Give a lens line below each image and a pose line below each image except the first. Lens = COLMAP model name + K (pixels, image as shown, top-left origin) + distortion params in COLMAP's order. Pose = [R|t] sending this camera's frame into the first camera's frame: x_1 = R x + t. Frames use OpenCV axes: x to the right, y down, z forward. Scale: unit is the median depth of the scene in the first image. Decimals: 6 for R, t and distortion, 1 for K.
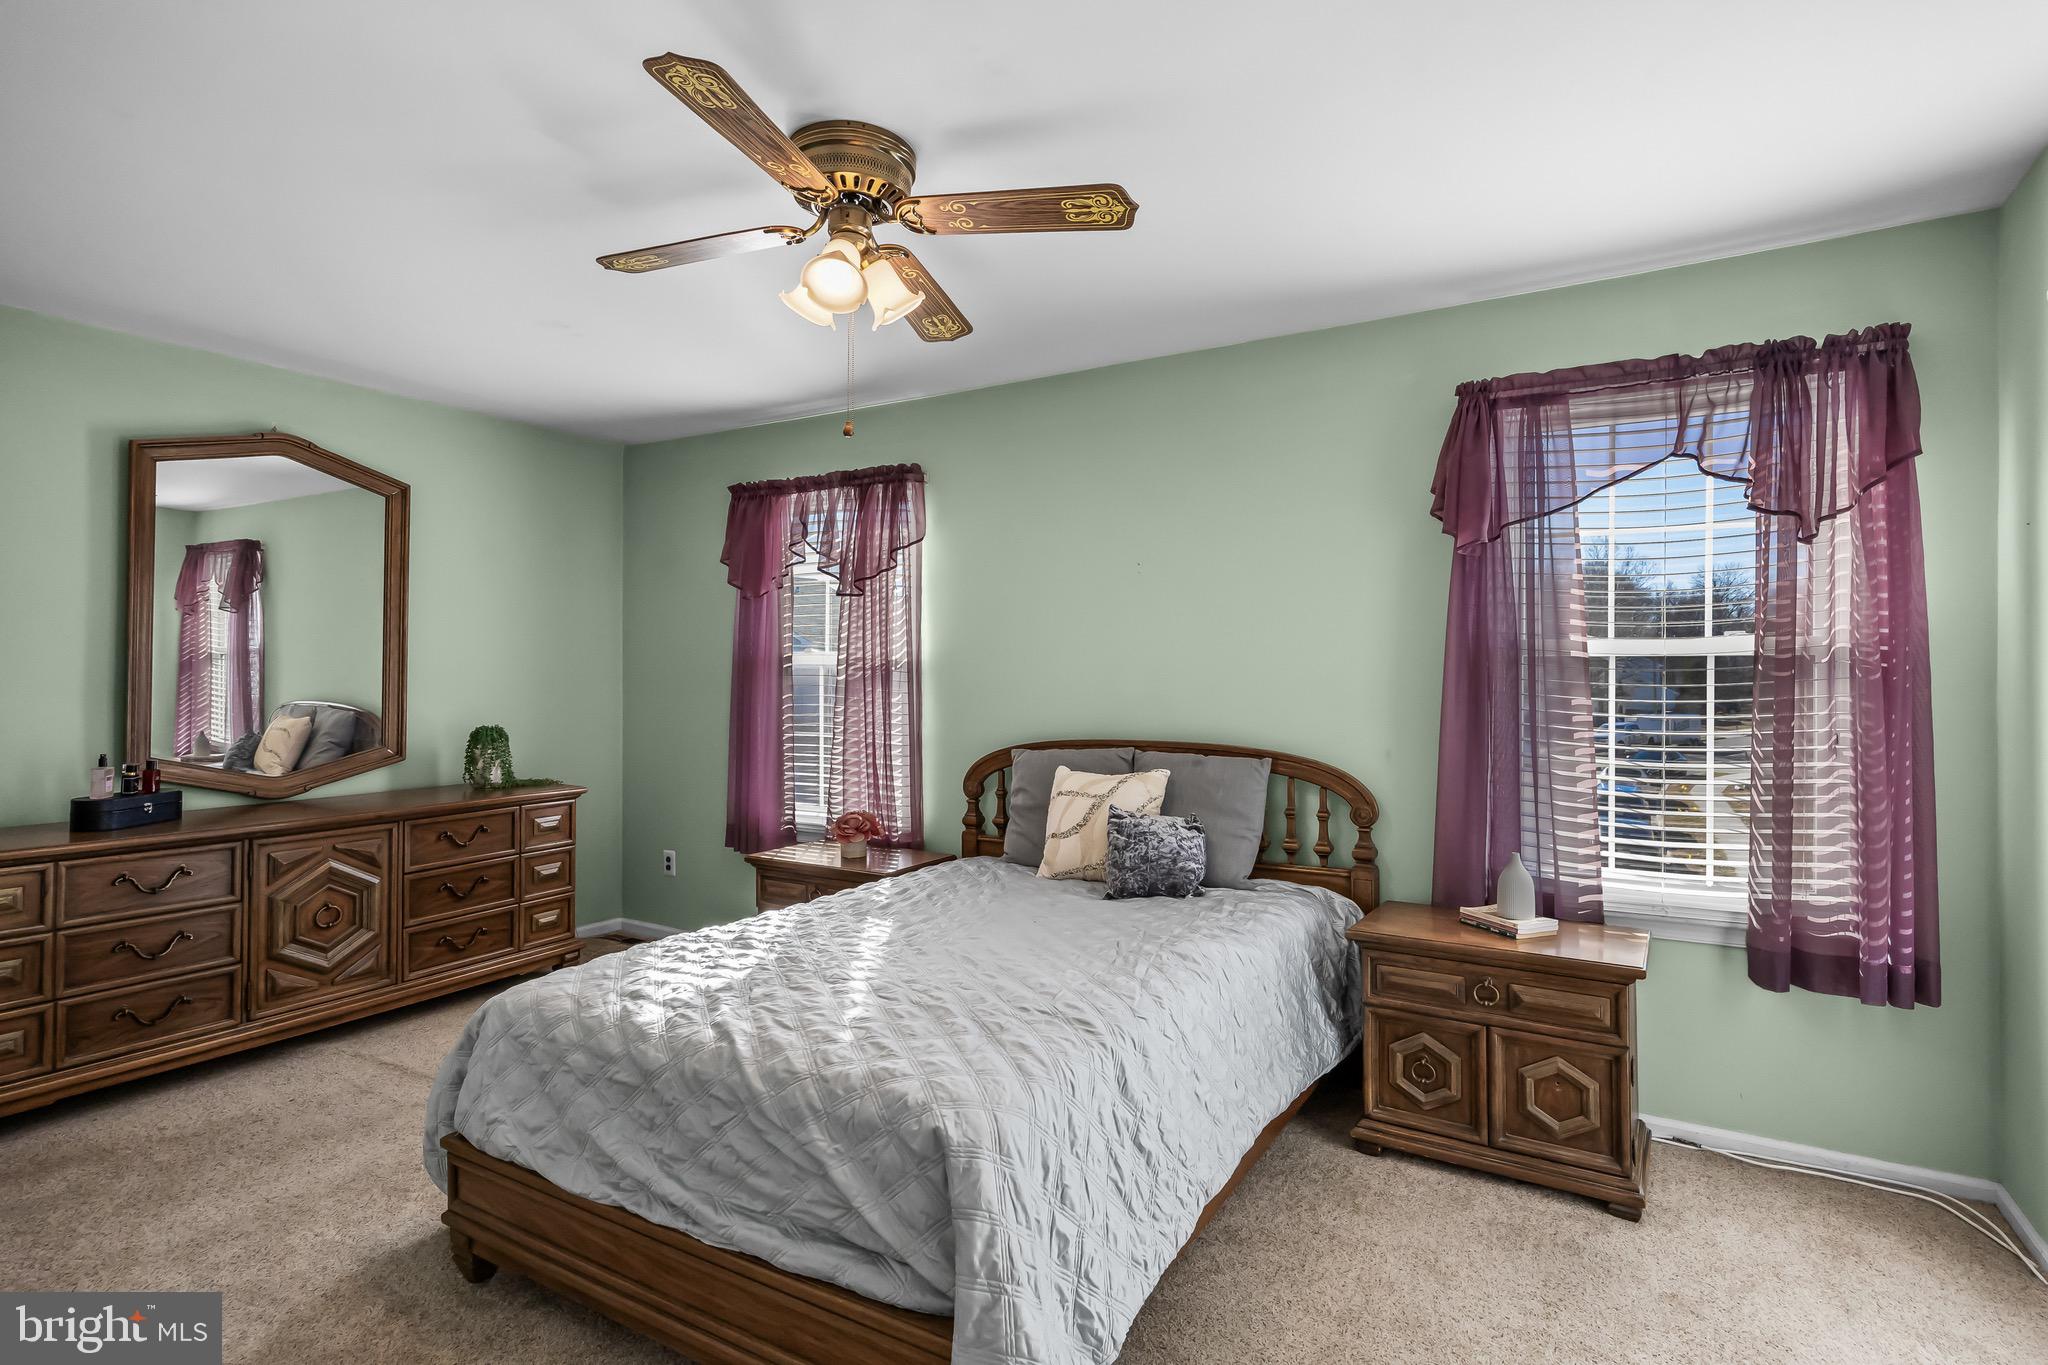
lens RADIAL K [[1003.1, 0, 1065.9], [0, 1003.1, 673.8], [0, 0, 1]] dist [-0.000478, 0.000114]
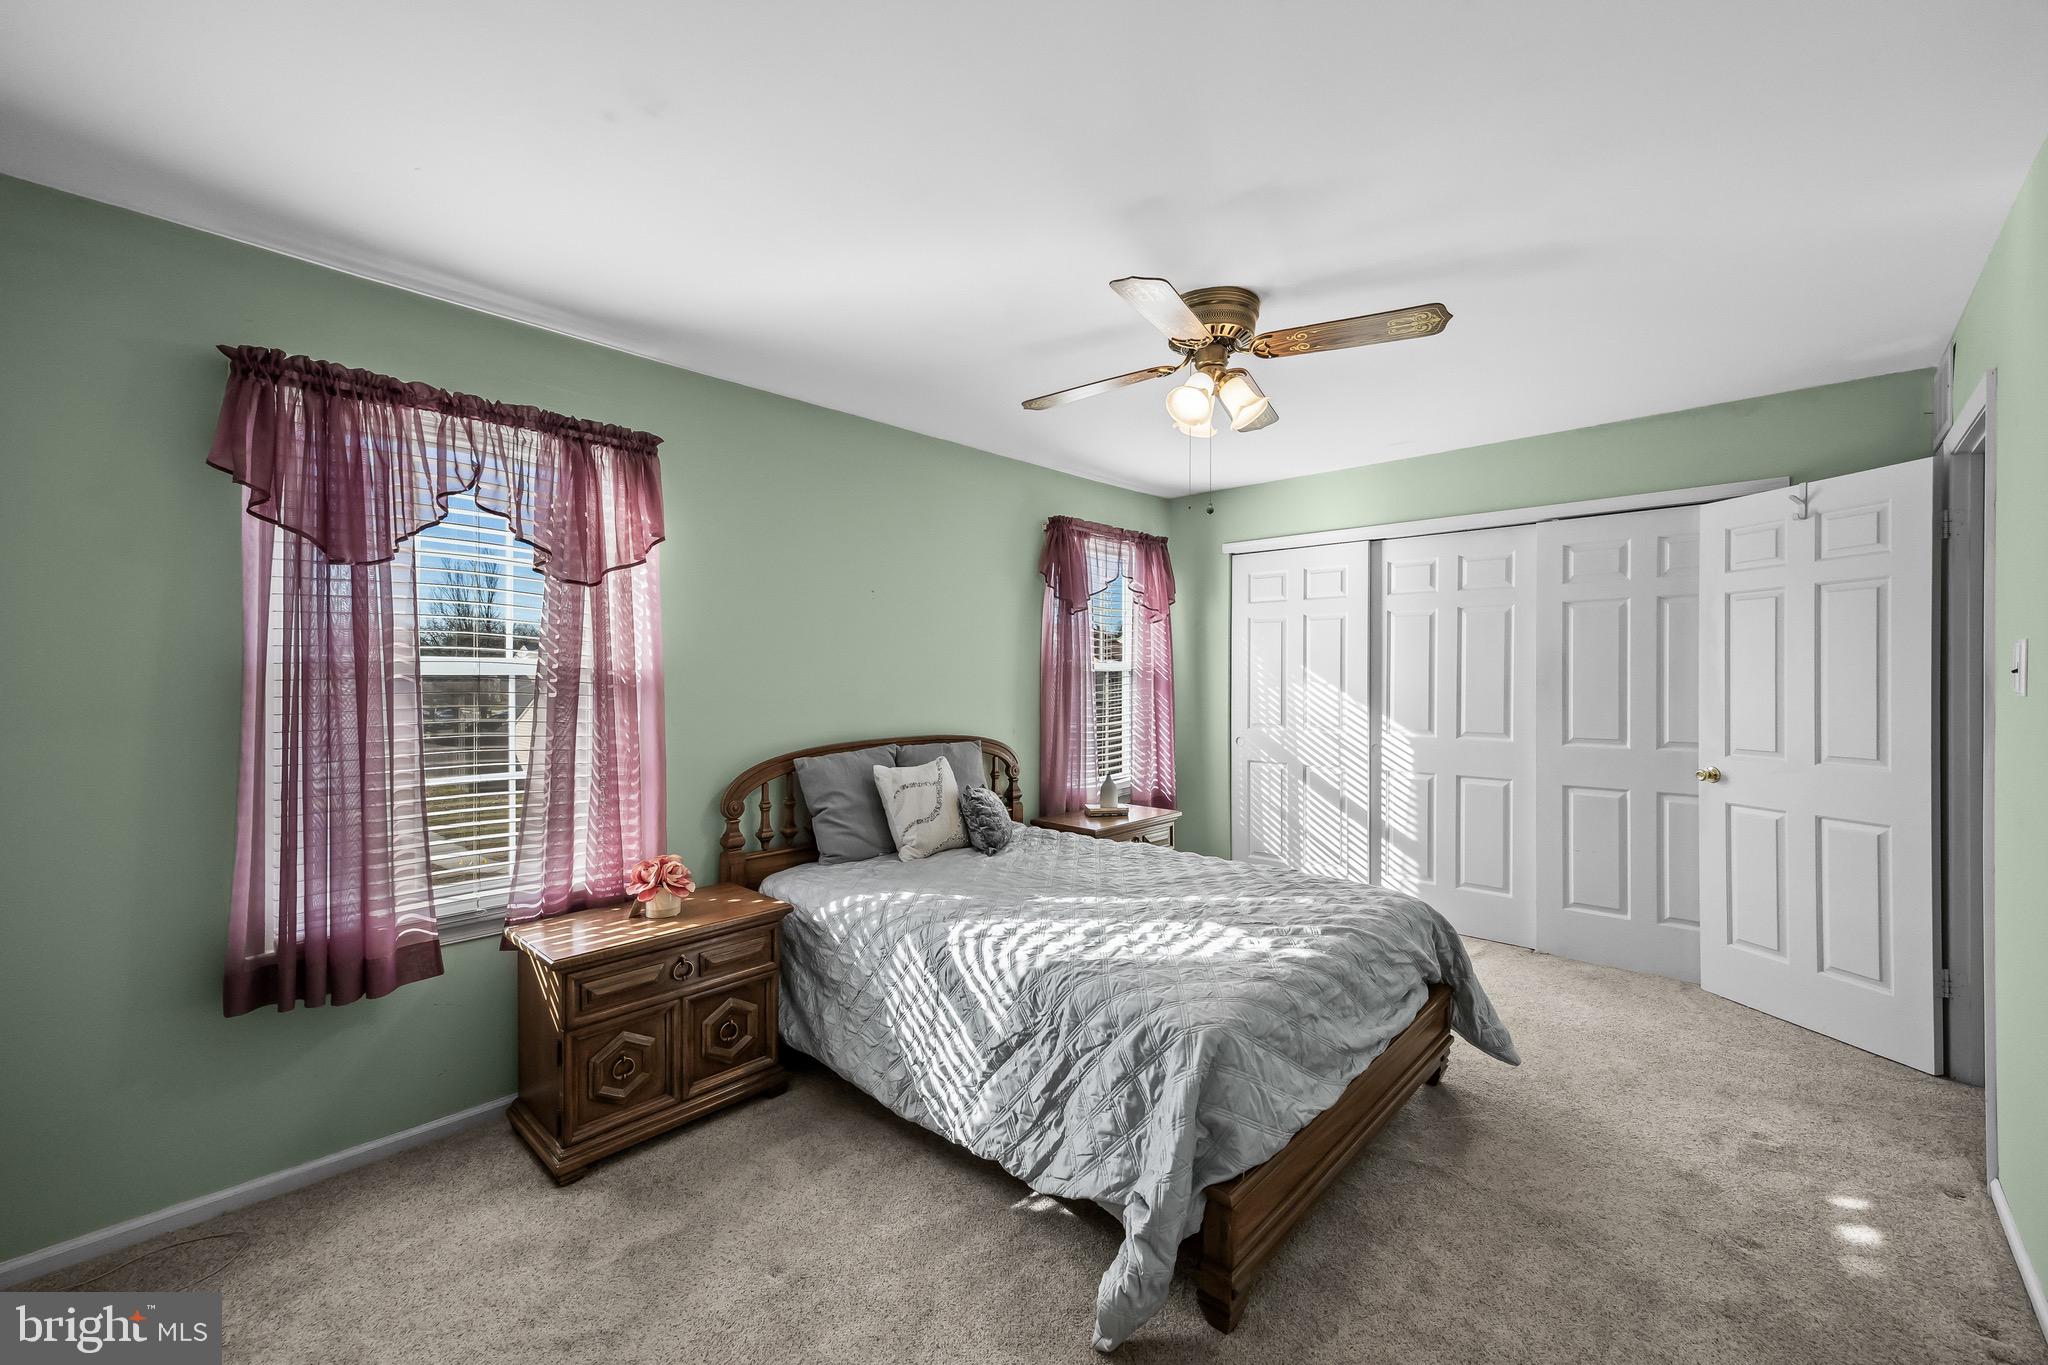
lens RADIAL K [[818.1, 0, 1024.0], [0, 818.1, 682.5], [0, 0, 1]] dist [0.000700, 0.000031]
pose [[0.224846, -0.014090, 0.974292, -0.852339], [0.003435, 0.999901, 0.013667, -0.013855], [-0.974388, 0.000274, 0.224872, 0.620258]]
